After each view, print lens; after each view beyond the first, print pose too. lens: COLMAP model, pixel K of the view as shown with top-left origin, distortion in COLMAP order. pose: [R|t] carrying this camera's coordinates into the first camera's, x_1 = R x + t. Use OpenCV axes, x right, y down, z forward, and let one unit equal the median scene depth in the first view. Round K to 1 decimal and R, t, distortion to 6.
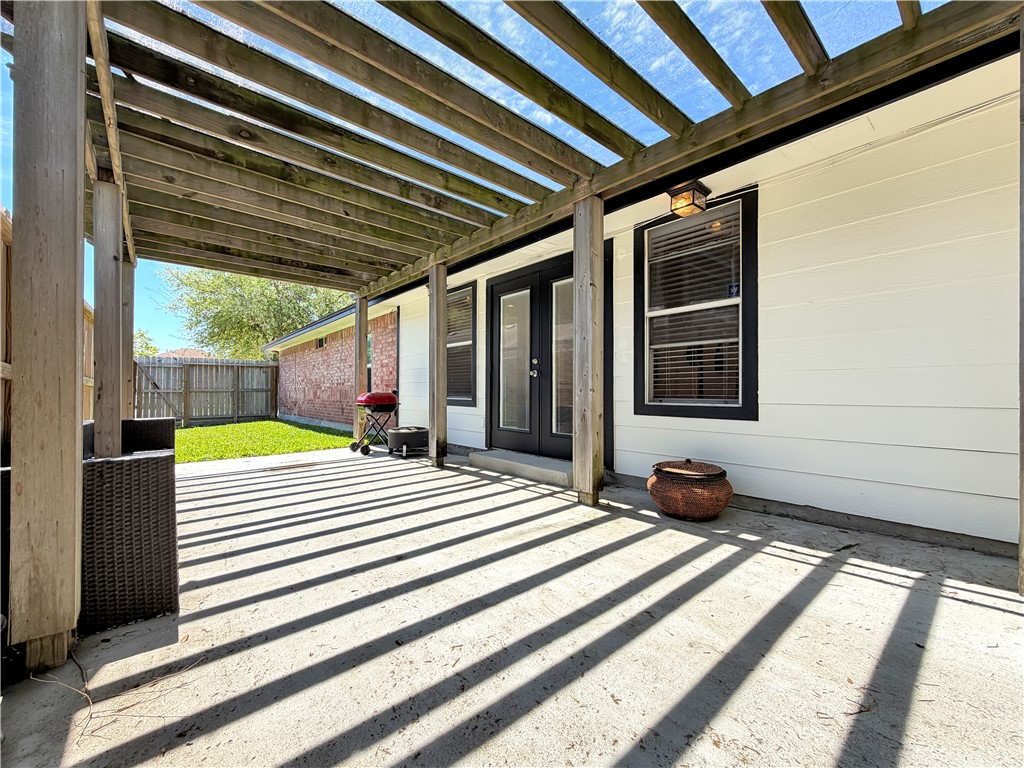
lens RADIAL K [[417.7, 0, 532.9], [0, 417.7, 390.0], [0, 0, 1]] dist [0.001219, 0.000109]
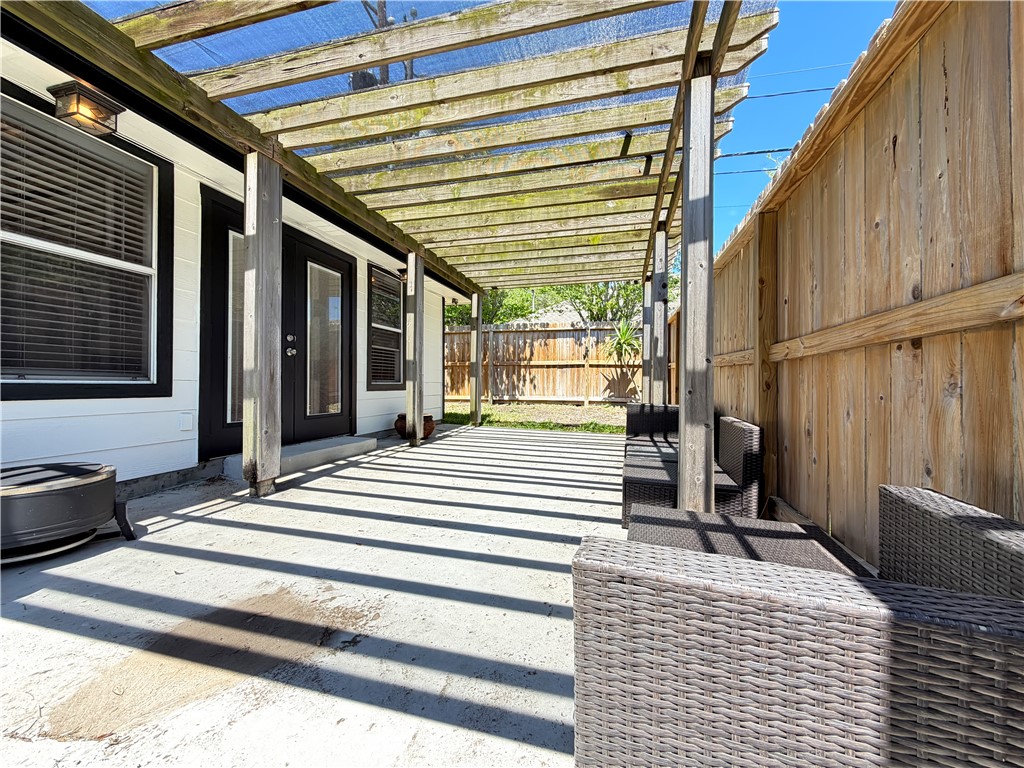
lens RADIAL K [[417.7, 0, 505.4], [0, 417.7, 377.3], [0, 0, 1]] dist [0.001219, 0.000109]
pose [[-0.507842, -0.009708, 0.861395, -1.844723], [-0.038231, 0.999205, -0.011278, 0.011171], [-0.860601, -0.038660, -0.507810, 1.974959]]
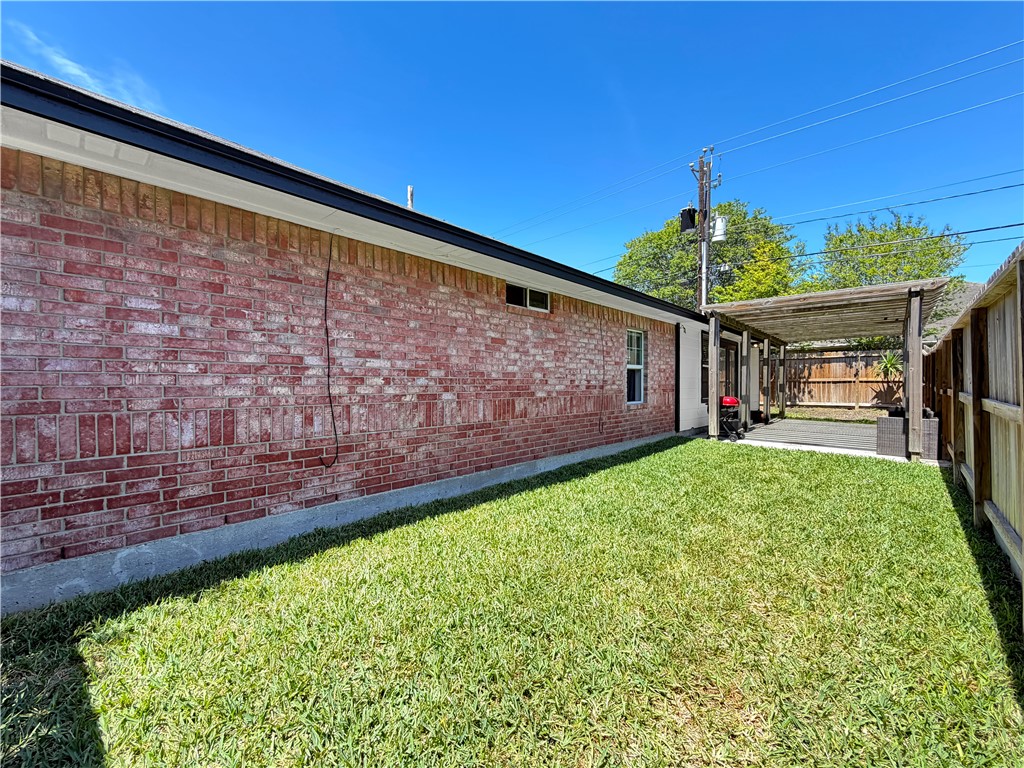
lens RADIAL K [[417.7, 0, 509.8], [0, 417.7, 390.6], [0, 0, 1]] dist [0.001219, 0.000109]
pose [[-0.051956, -0.027054, 0.998283, -4.682231], [-0.019079, 0.999477, 0.026094, -0.128179], [-0.998467, -0.017690, -0.052445, 4.723464]]
